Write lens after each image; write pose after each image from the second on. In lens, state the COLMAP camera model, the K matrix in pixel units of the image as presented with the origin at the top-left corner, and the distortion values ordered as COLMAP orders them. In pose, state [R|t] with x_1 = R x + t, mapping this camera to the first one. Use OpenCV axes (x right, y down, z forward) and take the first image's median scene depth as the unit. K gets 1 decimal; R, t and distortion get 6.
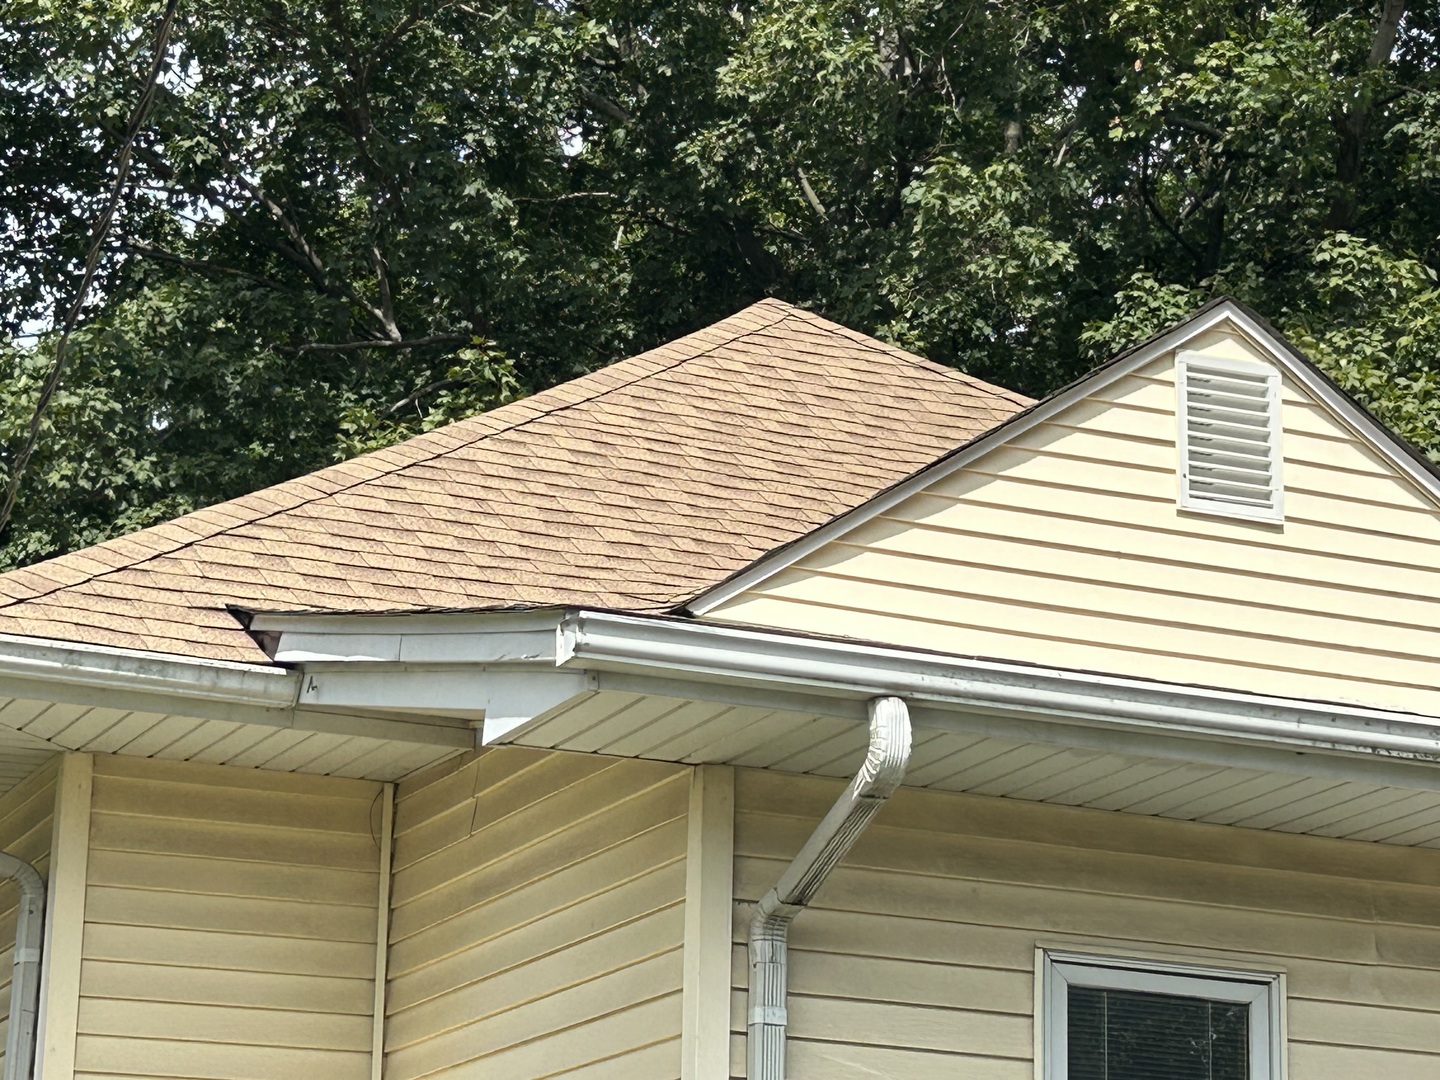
lens RADIAL K [[3800.2, 0, 720.0], [0, 3800.2, 540.0], [0, 0, 1]] dist [0.067434, 0.387300]
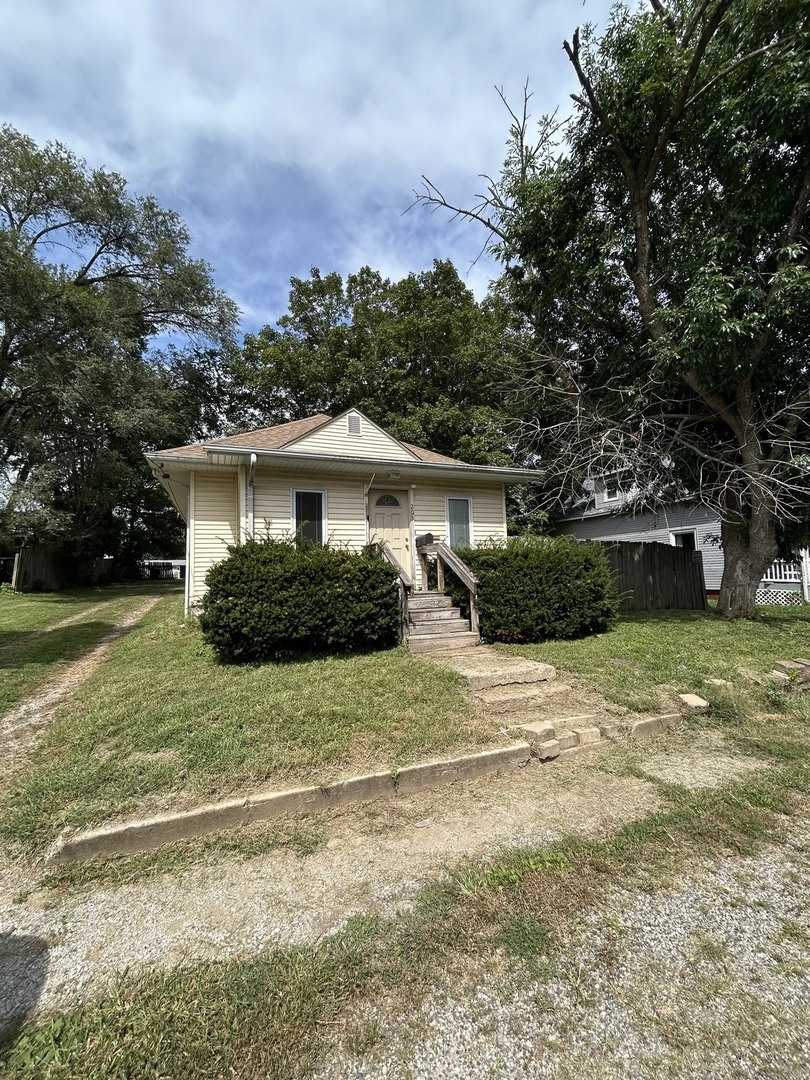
lens RADIAL K [[439.4, 0, 409.1], [0, 439.4, 541.1], [0, 0, 1]] dist [0.000517, 0.000200]
pose [[0.998659, -0.048895, -0.017022, 0.292278], [0.051219, 0.981022, 0.187009, 0.051681], [0.007555, -0.187630, 0.982211, 0.080120]]
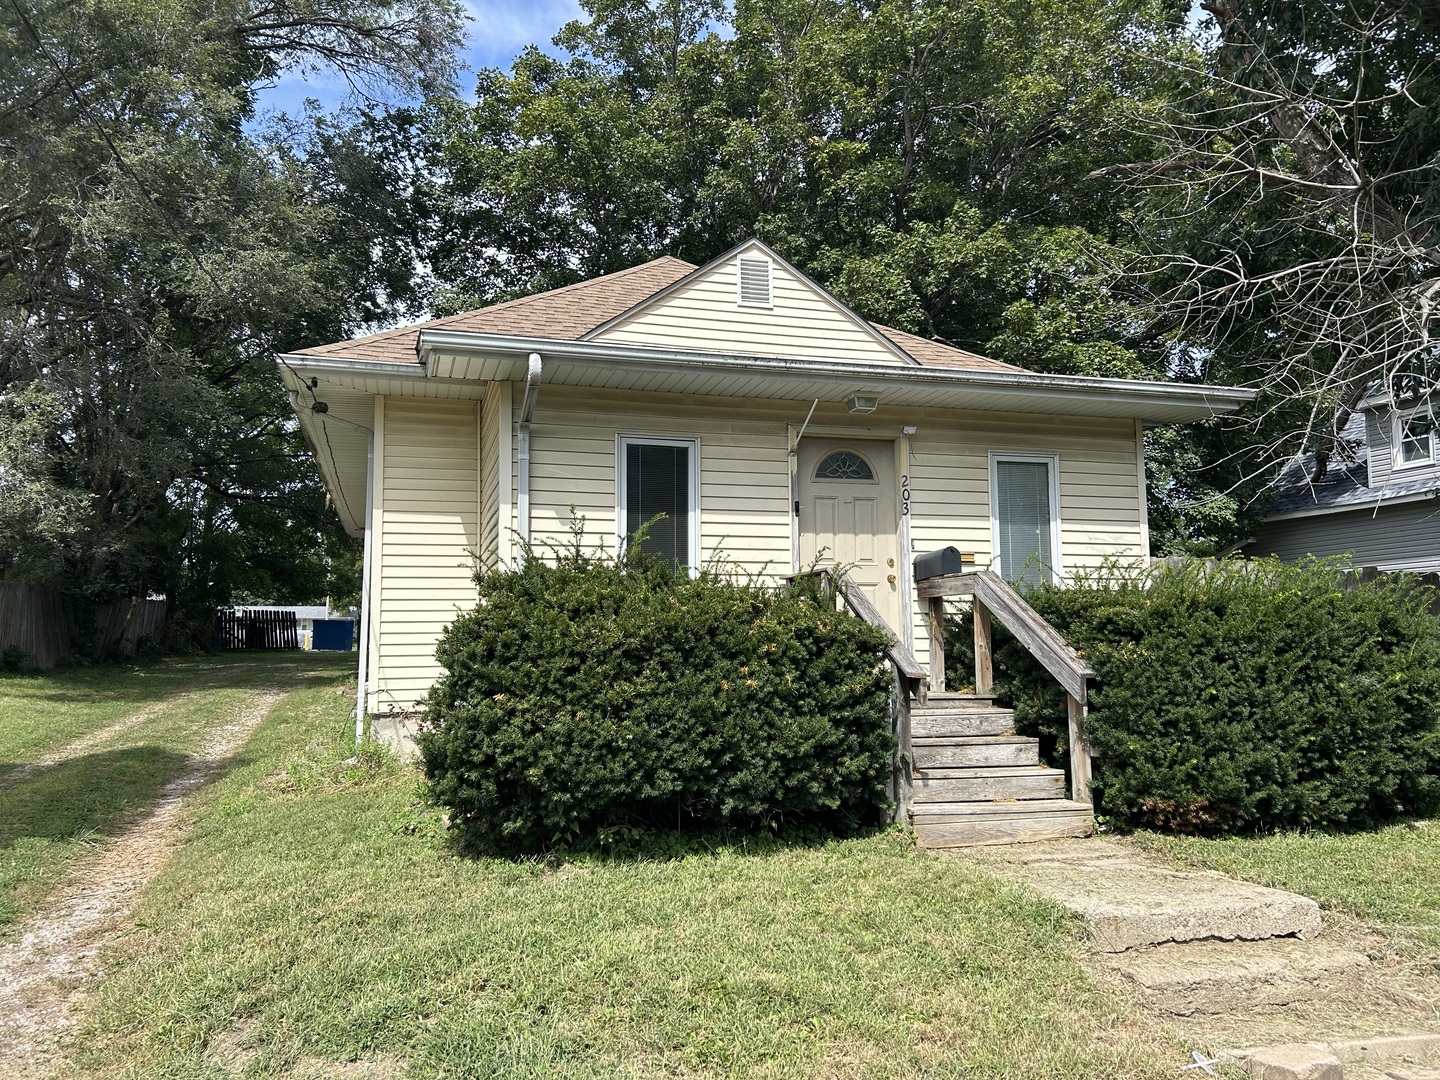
lens RADIAL K [[1086.5, 0, 720.0], [0, 1086.5, 540.0], [0, 0, 1]] dist [0.063864, -0.073324]
pose [[0.990682, -0.040280, -0.130099, 0.251370], [0.060520, 0.985967, 0.155582, 0.050459], [0.122007, -0.162006, 0.979218, 0.073268]]
